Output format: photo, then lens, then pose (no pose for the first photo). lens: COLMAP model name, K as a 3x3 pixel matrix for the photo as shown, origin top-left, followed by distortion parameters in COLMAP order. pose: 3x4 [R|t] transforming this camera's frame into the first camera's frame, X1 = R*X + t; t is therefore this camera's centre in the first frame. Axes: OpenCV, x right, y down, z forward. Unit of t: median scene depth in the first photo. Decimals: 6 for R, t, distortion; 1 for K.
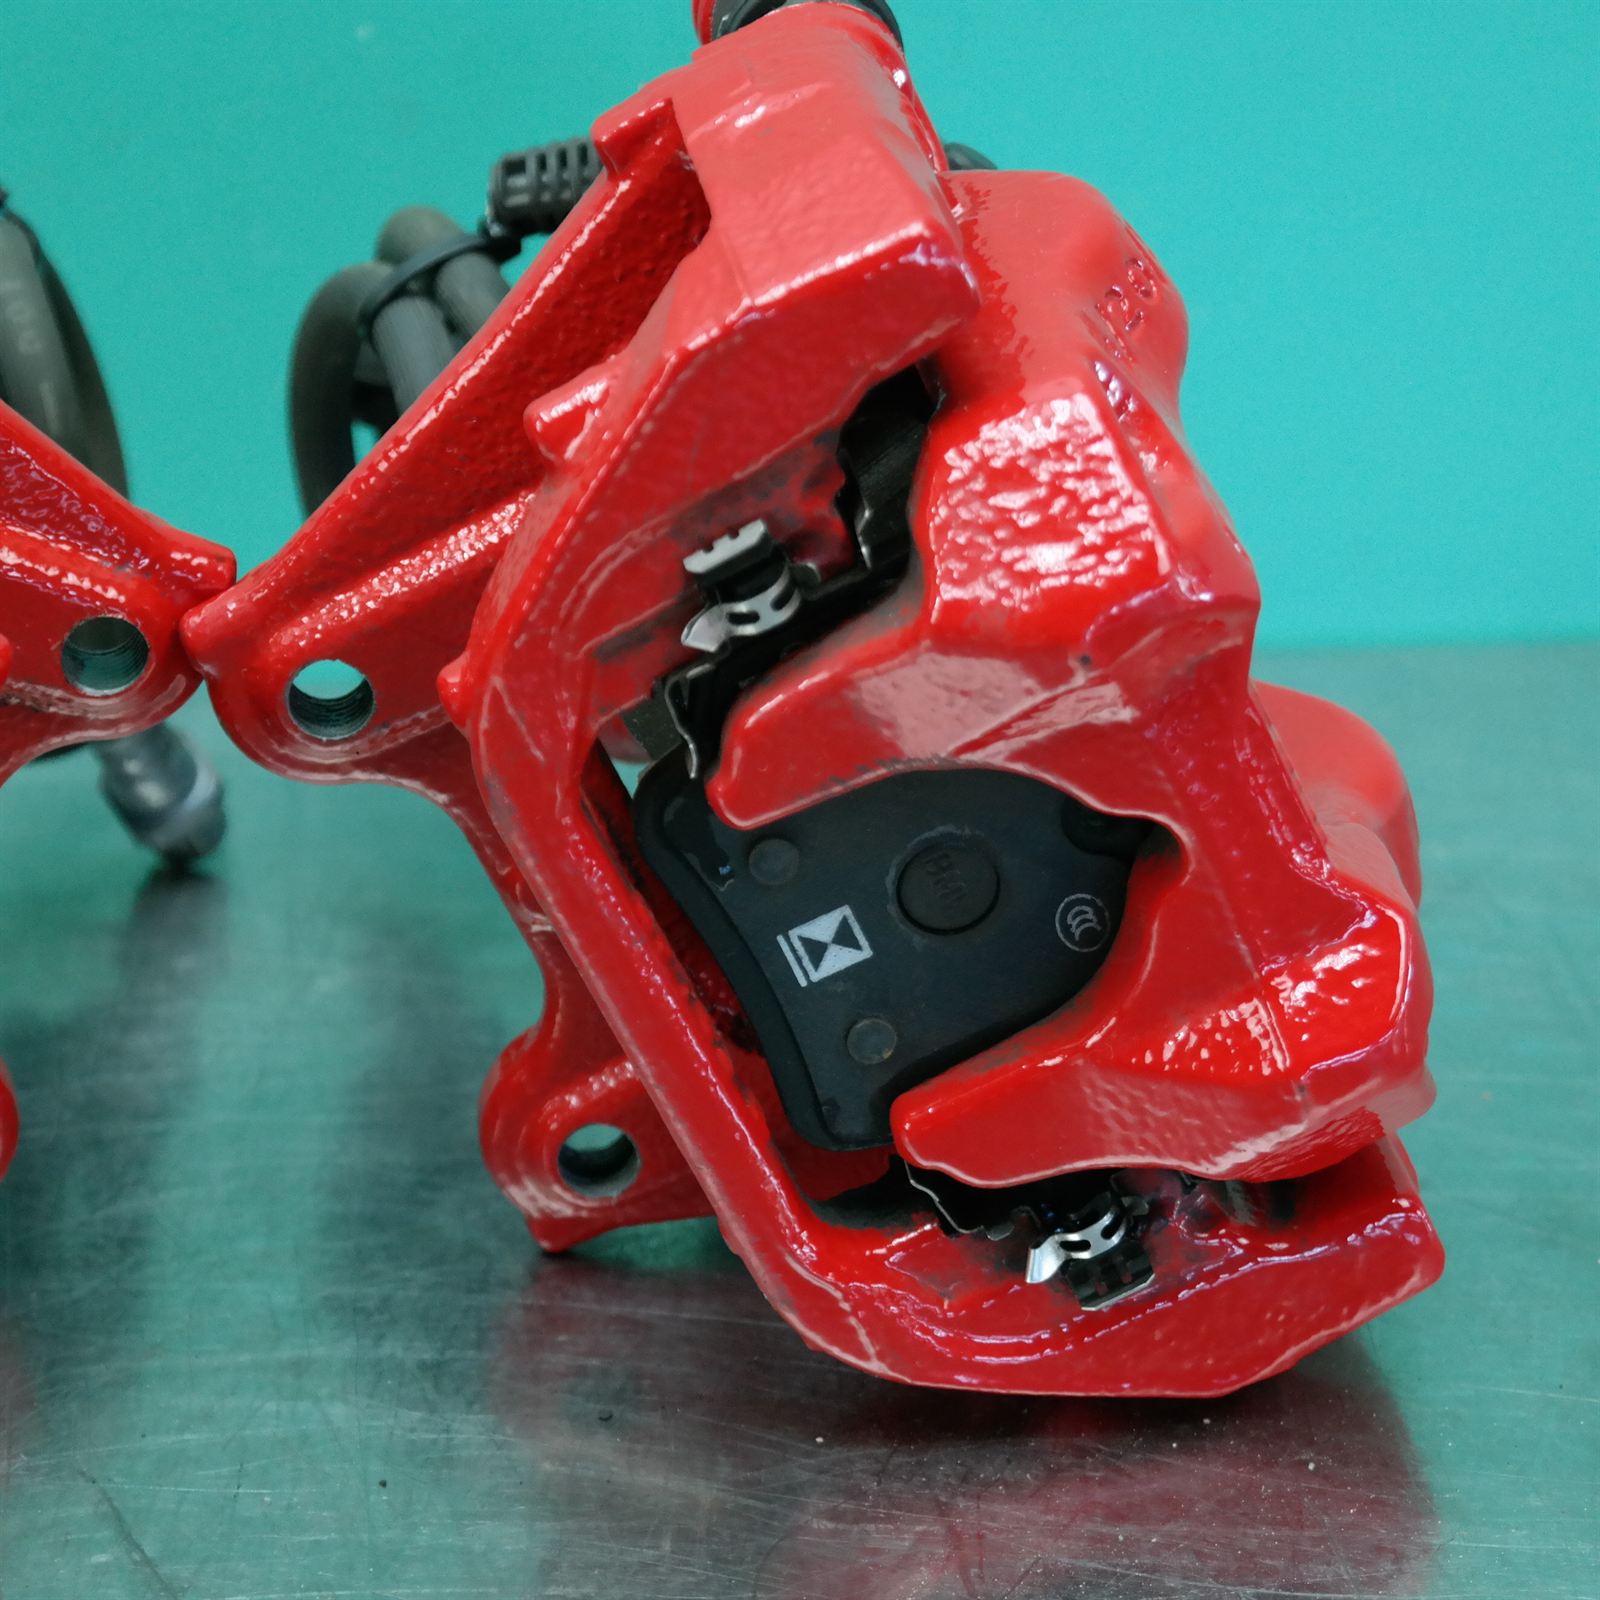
lens RADIAL K [[4784.9, 0, 797.9], [0, 4784.9, 824.9], [0, 0, 1]] dist [0.216670, 0.568713]
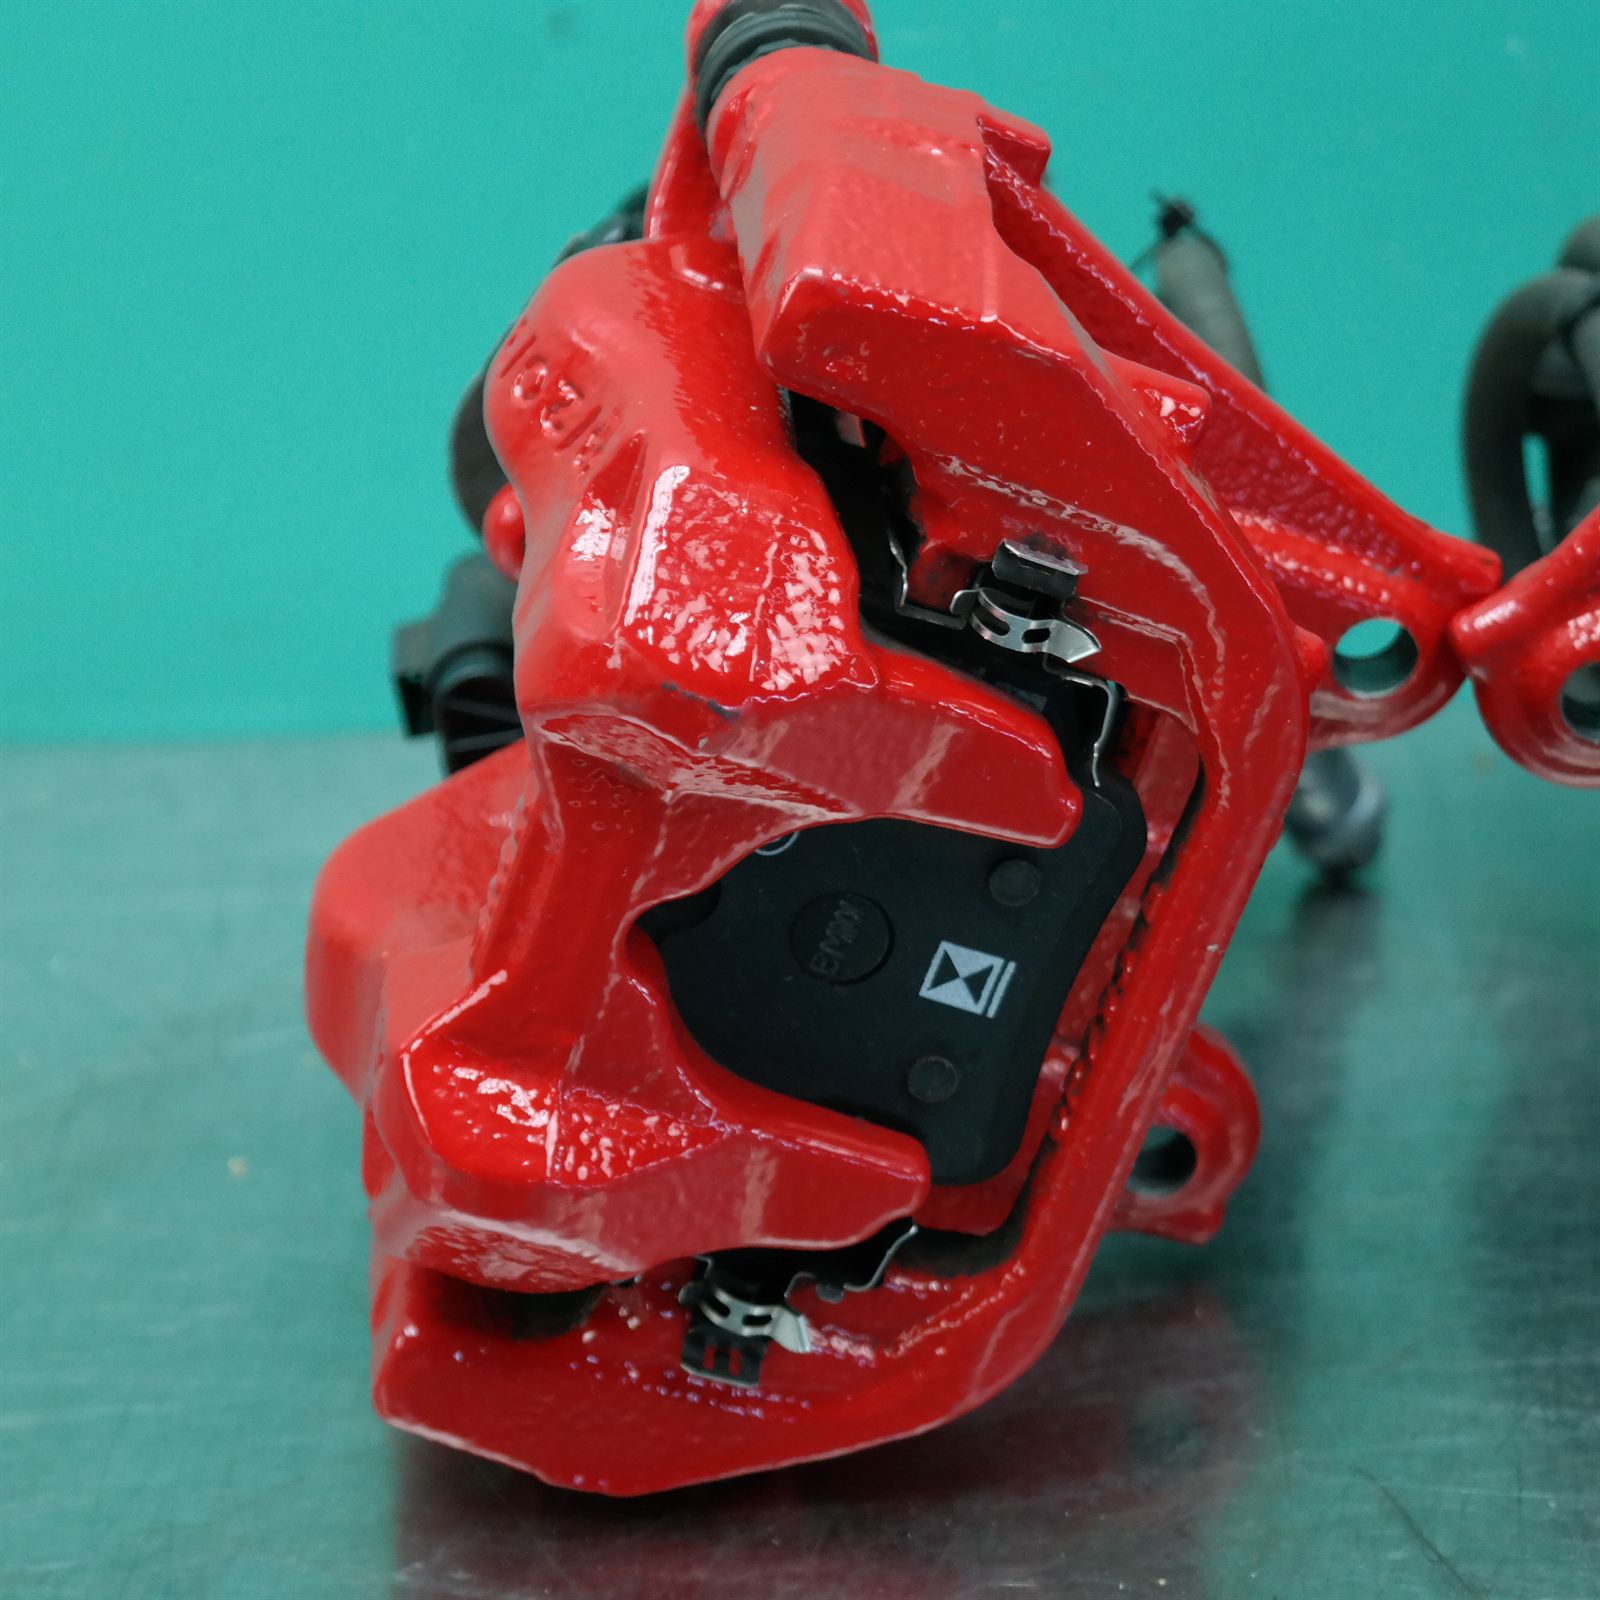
lens RADIAL K [[4784.9, 0, 797.9], [0, 4784.9, 824.9], [0, 0, 1]] dist [0.216670, 0.568713]
pose [[0.989699, 0.003182, -0.143128, -0.121854], [-0.005111, 0.999901, -0.013112, 0.013592], [0.143072, 0.013709, 0.989617, -0.012217]]
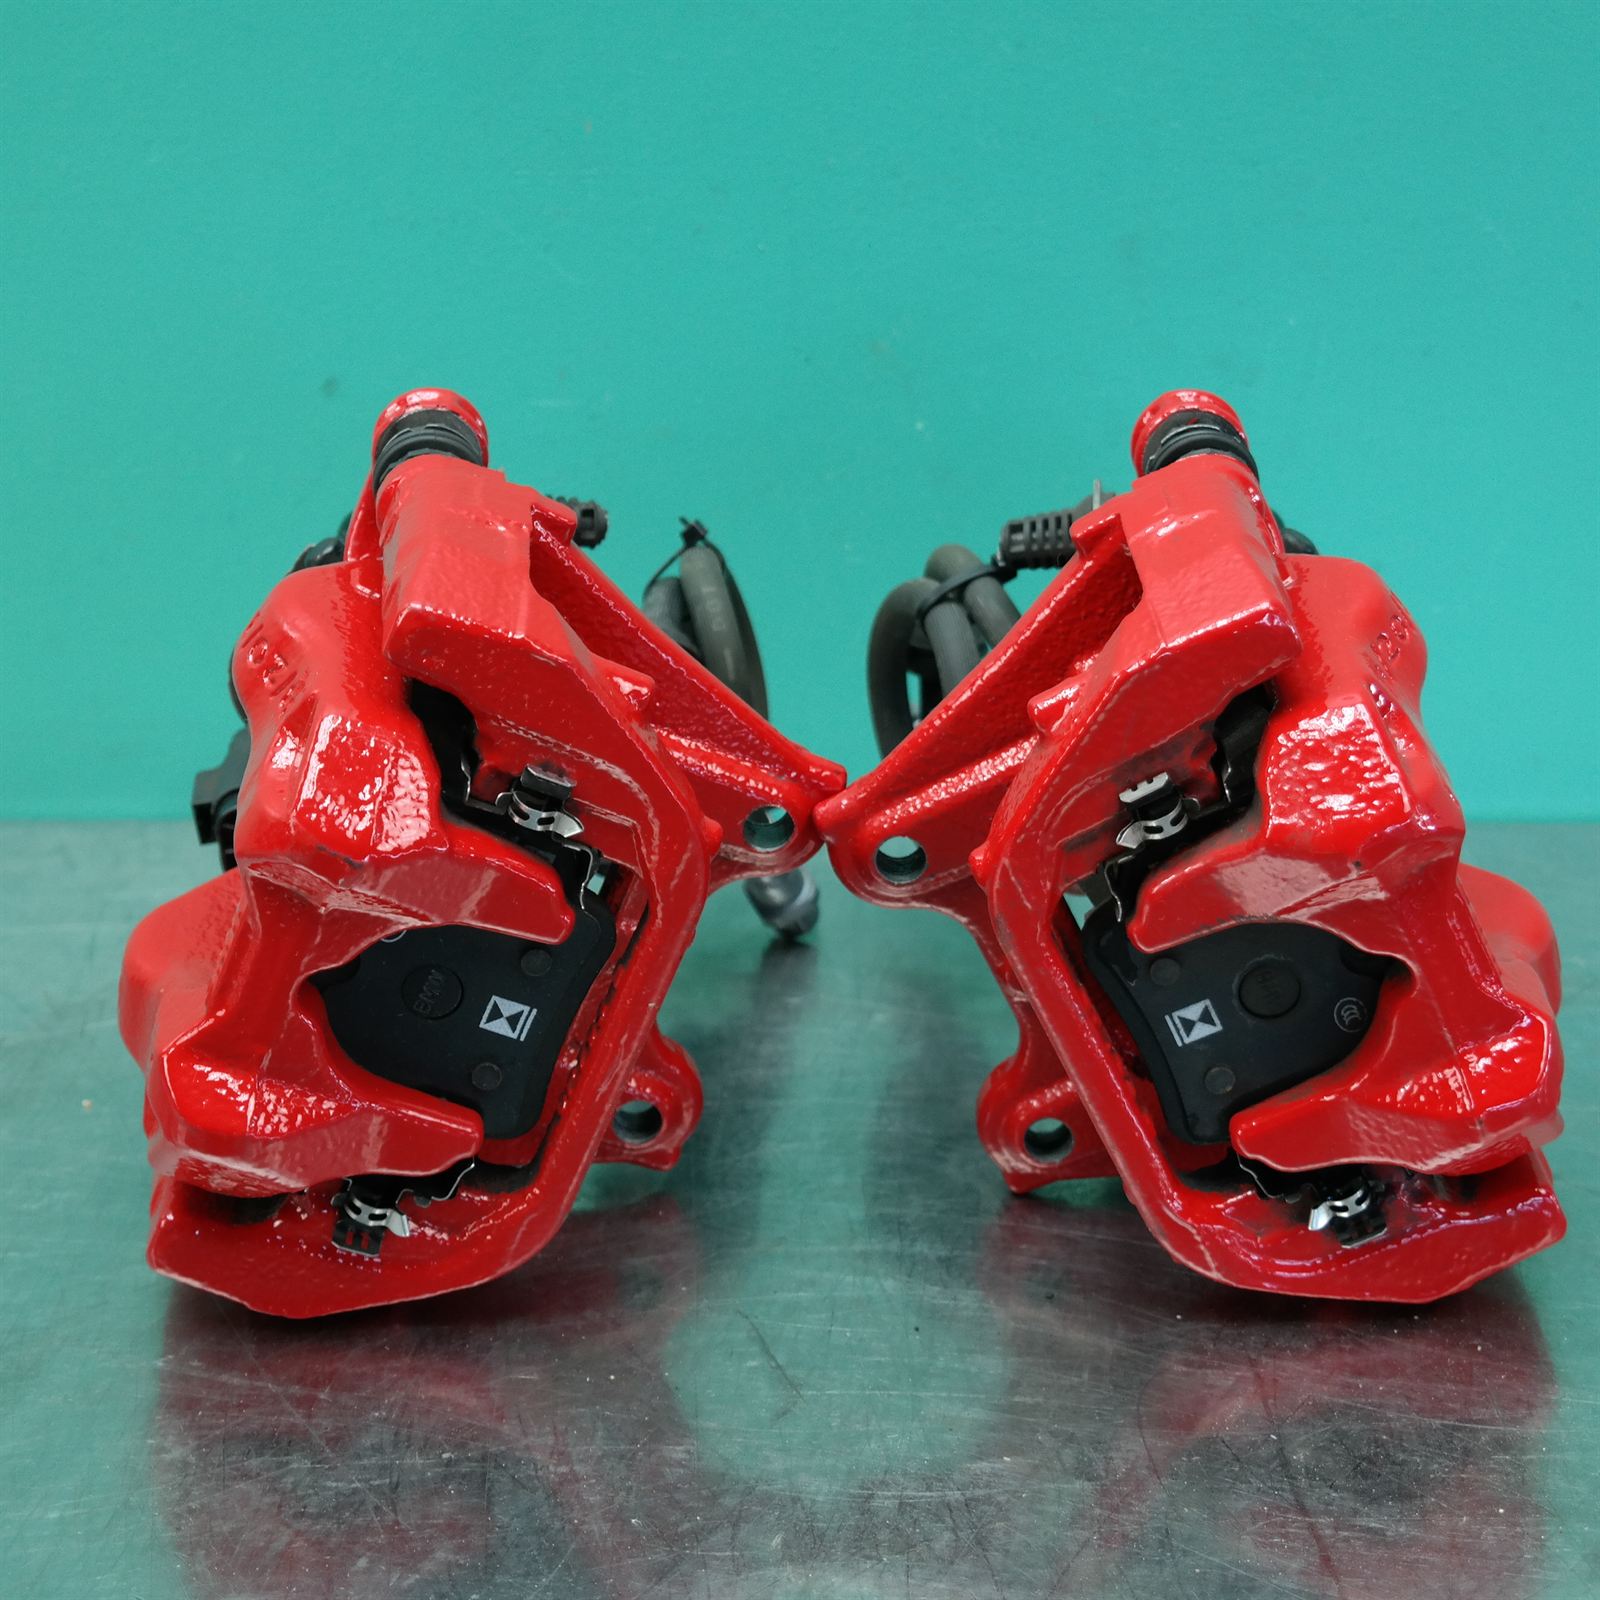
lens RADIAL K [[3458.8, 0, 800.0], [0, 3458.8, 800.0], [0, 0, 1]] dist [0.039806, 0.319079]
pose [[0.994472, 0.035905, -0.098668, -0.014208], [-0.036900, 0.999285, -0.008281, -0.036230], [0.098300, 0.011876, 0.995086, -0.208919]]
